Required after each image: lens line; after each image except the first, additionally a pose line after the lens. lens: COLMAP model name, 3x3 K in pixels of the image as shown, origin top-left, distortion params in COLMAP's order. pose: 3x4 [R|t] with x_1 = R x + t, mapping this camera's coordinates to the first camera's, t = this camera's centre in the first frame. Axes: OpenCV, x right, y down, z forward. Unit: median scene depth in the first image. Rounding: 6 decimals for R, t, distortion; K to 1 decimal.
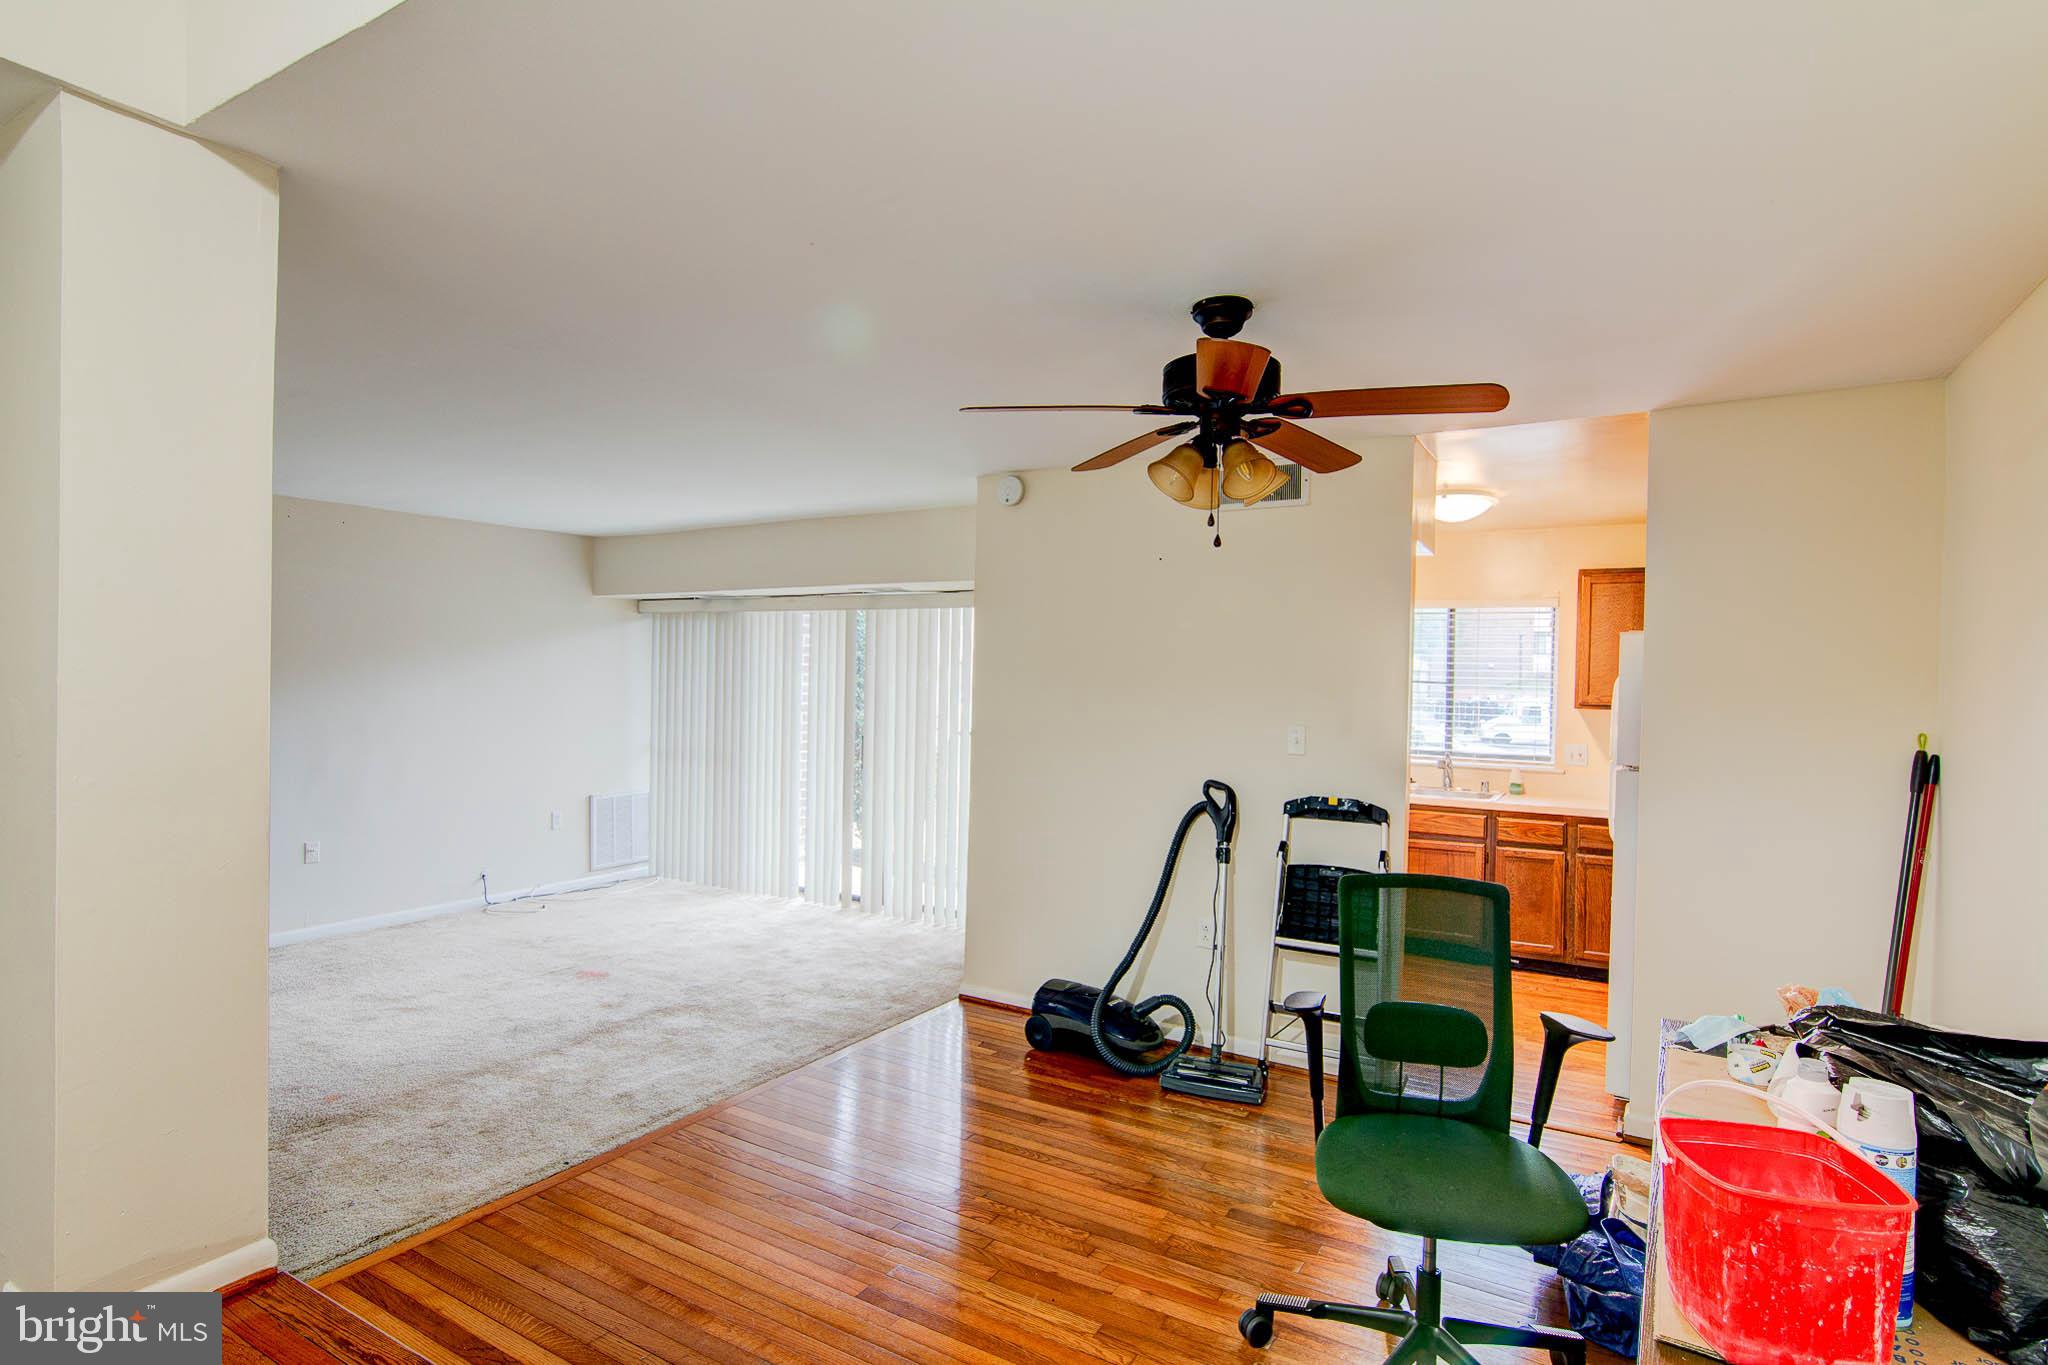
lens RADIAL K [[1029.7, 0, 1026.3], [0, 1029.7, 686.6], [0, 0, 1]] dist [-0.004291, 0.002449]
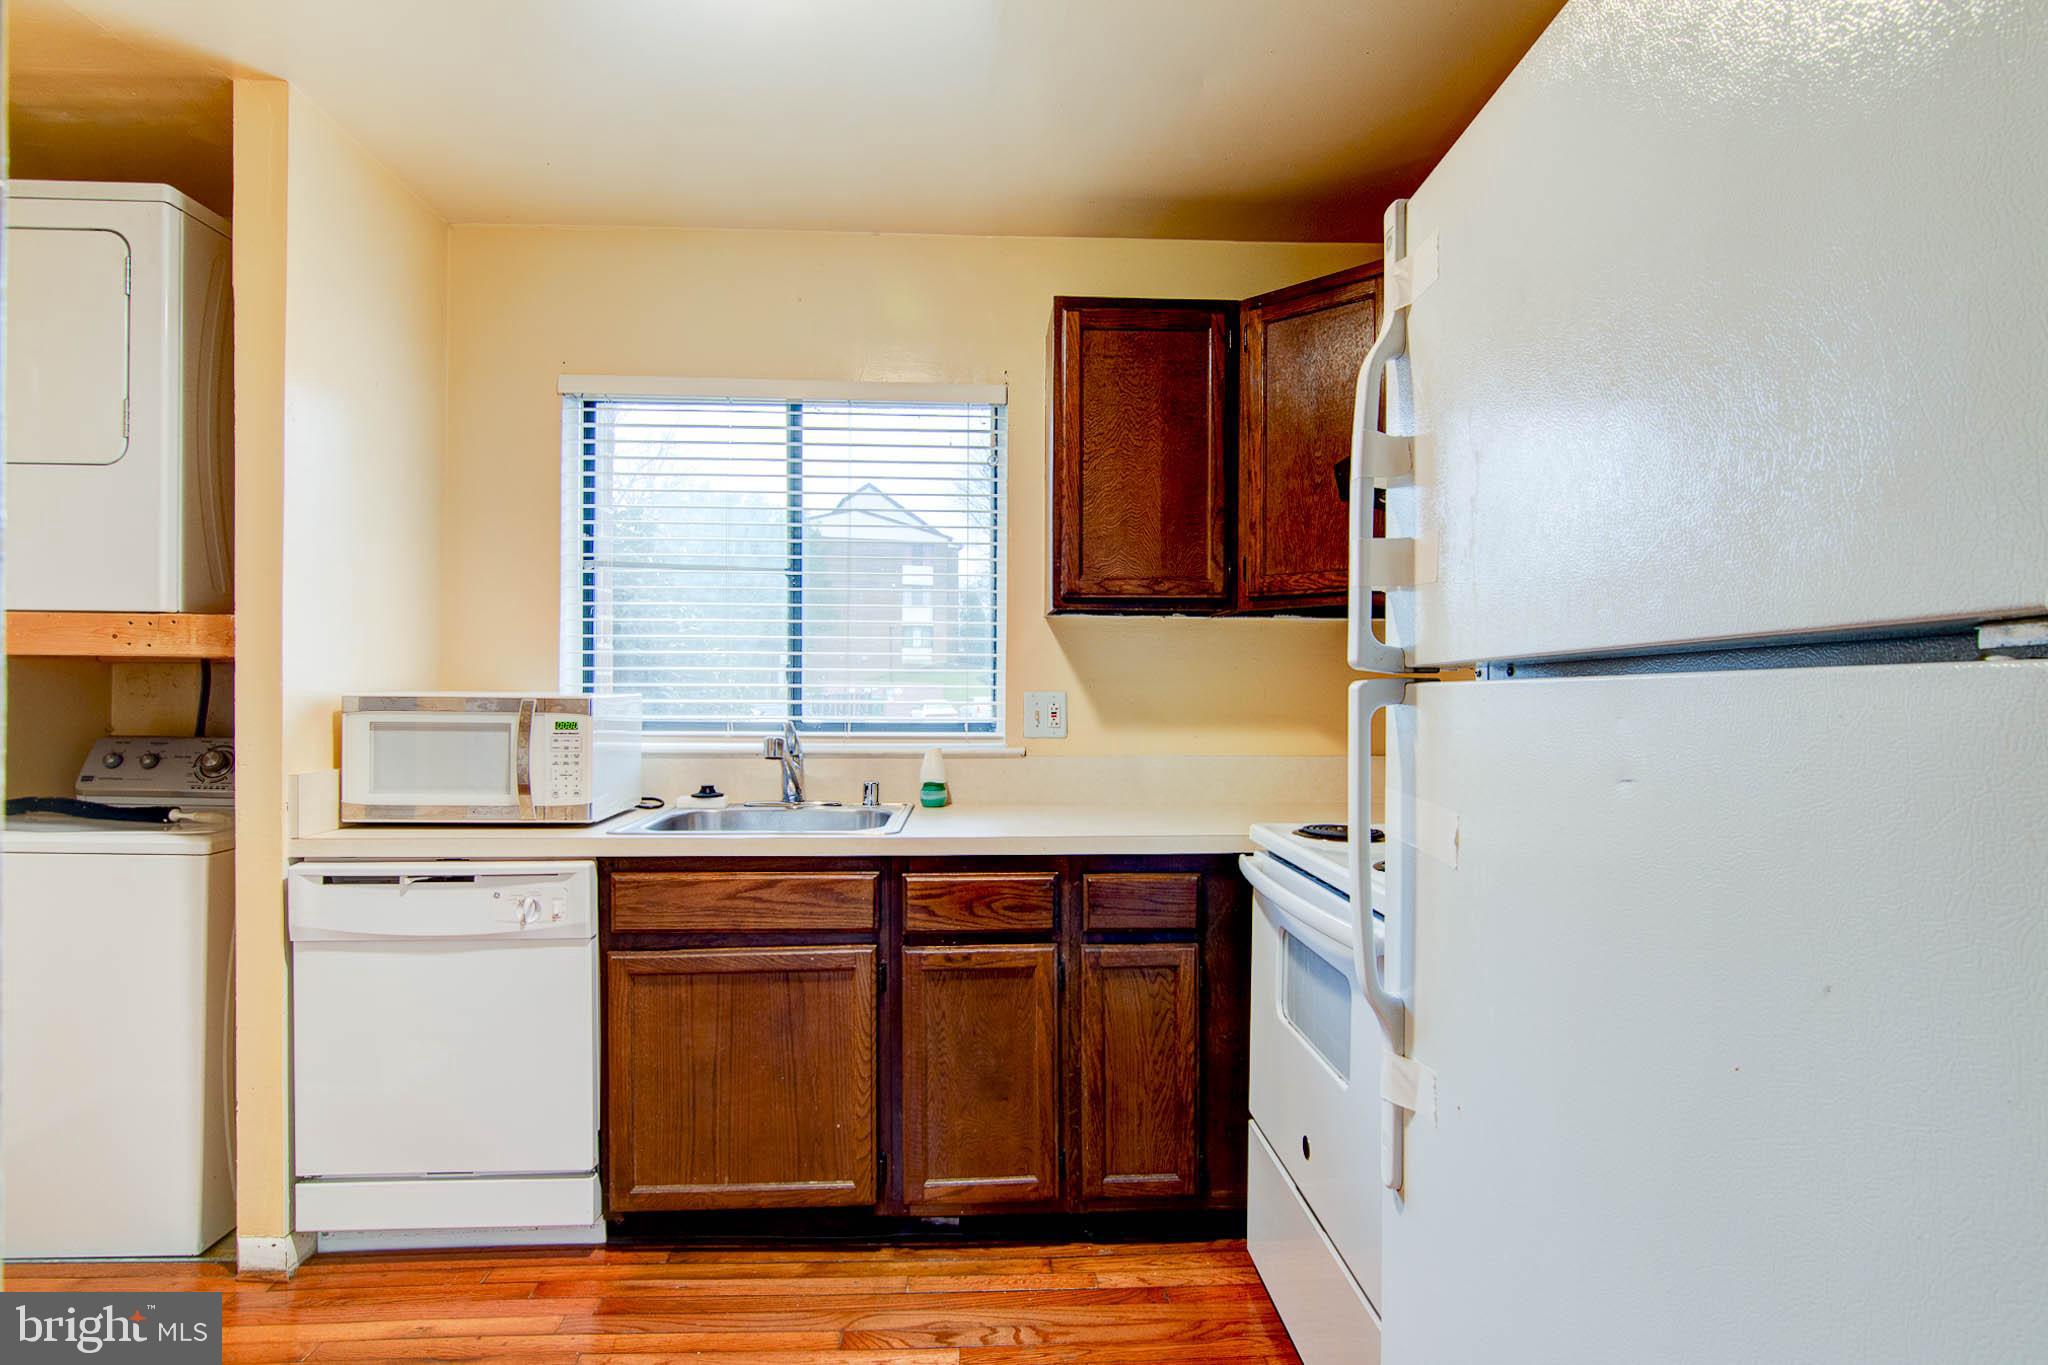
lens RADIAL K [[1029.7, 0, 1027.1], [0, 1029.7, 691.1], [0, 0, 1]] dist [-0.004291, 0.002449]
pose [[0.836581, -0.021863, 0.547407, 0.282006], [0.020305, 0.999754, 0.008899, 0.054138], [-0.547467, 0.003670, 0.836819, 0.641955]]
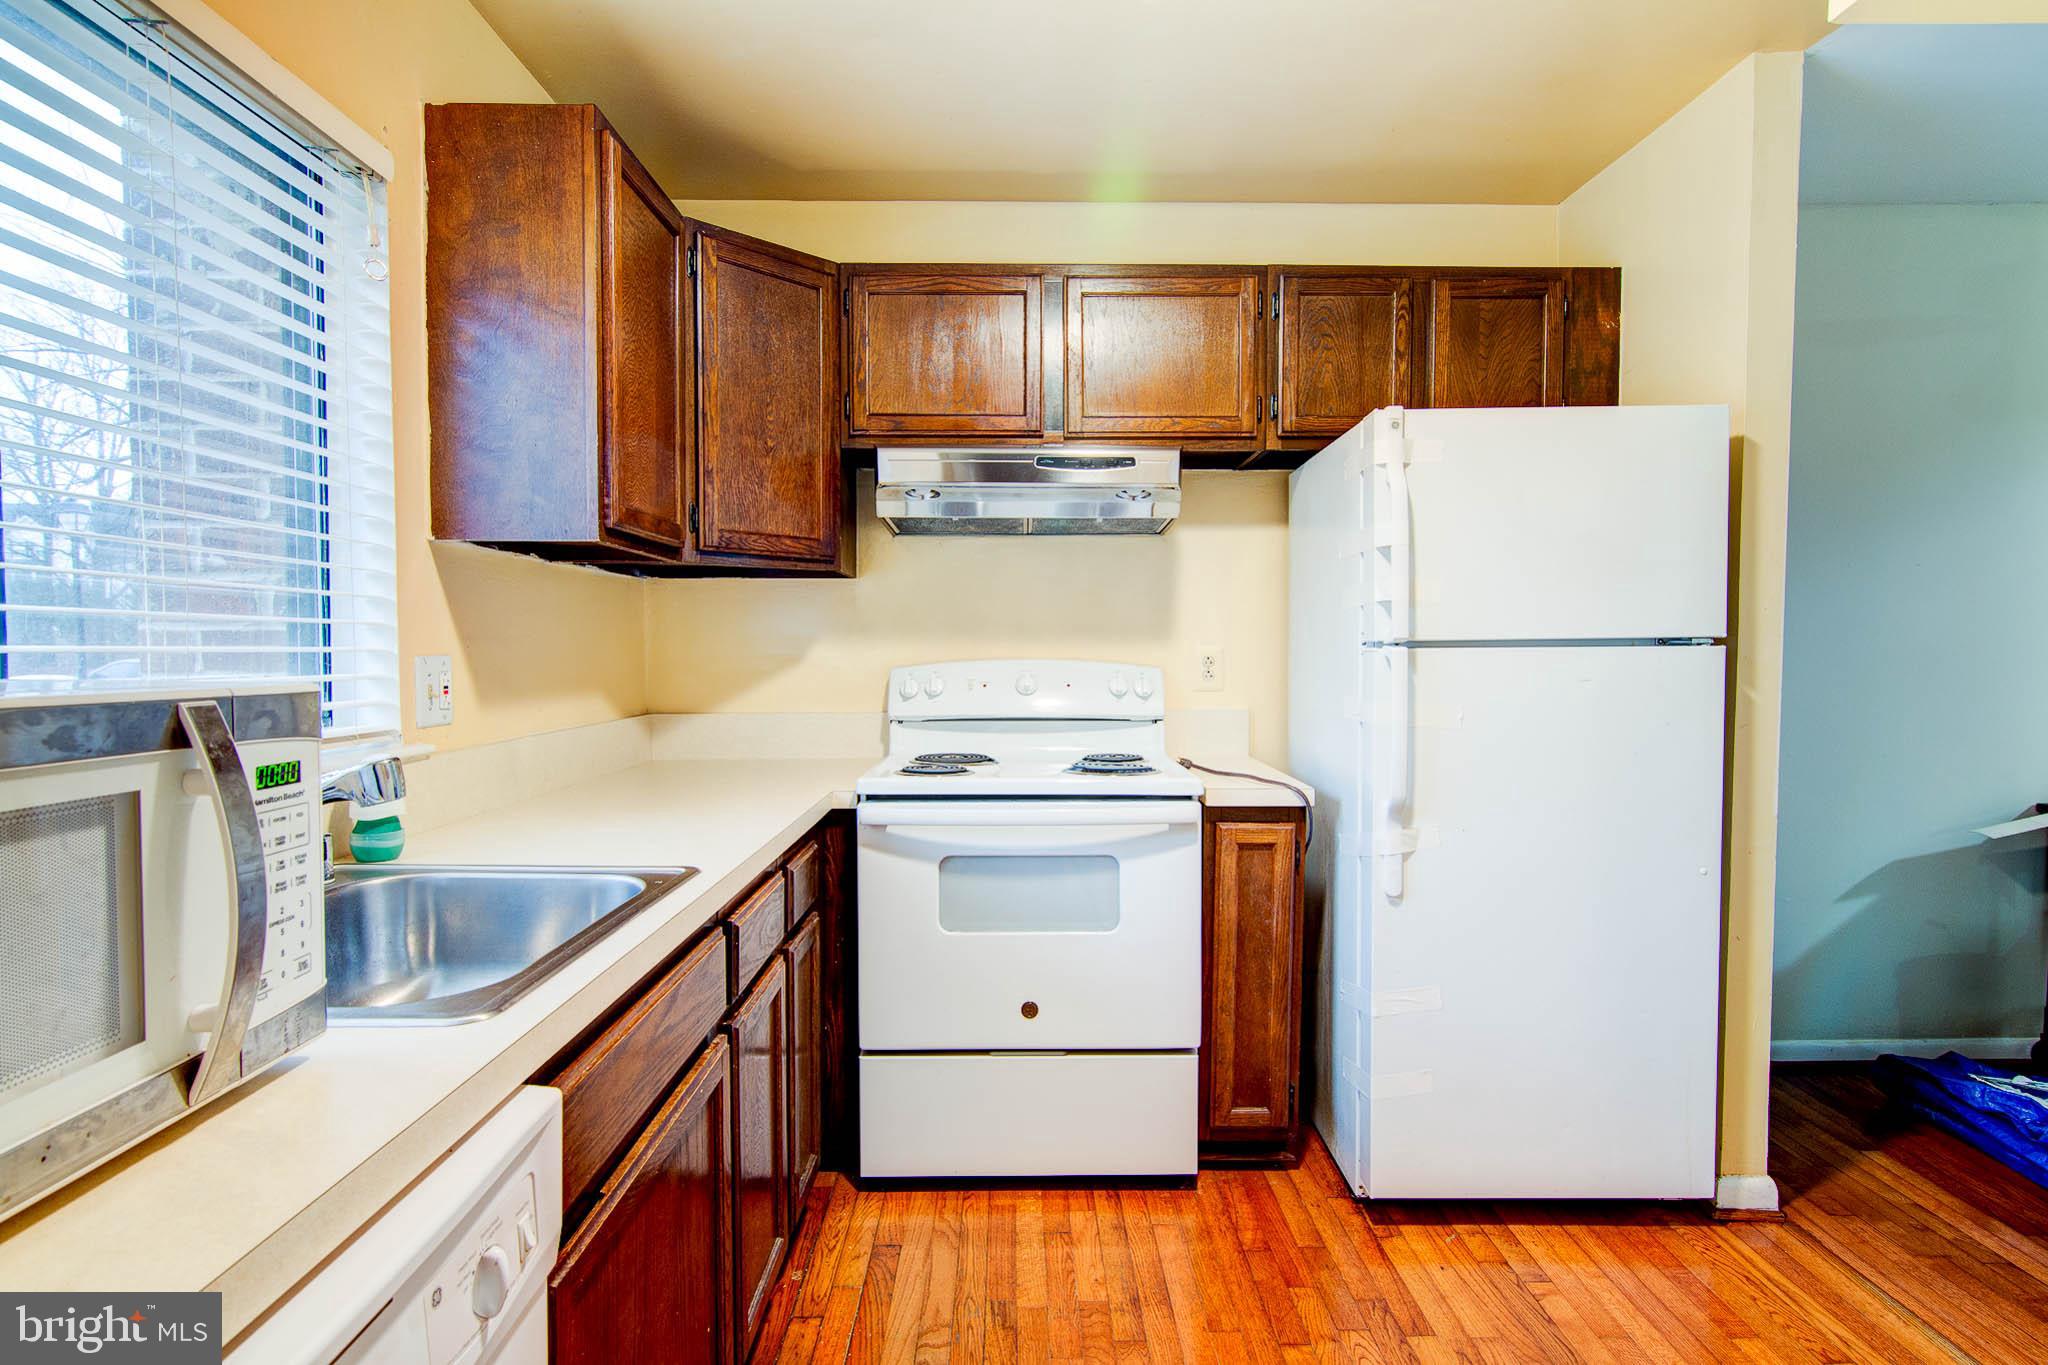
lens RADIAL K [[1029.7, 0, 1017.5], [0, 1029.7, 690.7], [0, 0, 1]] dist [-0.004291, 0.002449]
pose [[-0.510545, -0.060722, 0.857705, 0.186523], [-0.005996, 0.997730, 0.067066, 0.046900], [-0.859830, 0.029098, -0.509750, 1.066391]]
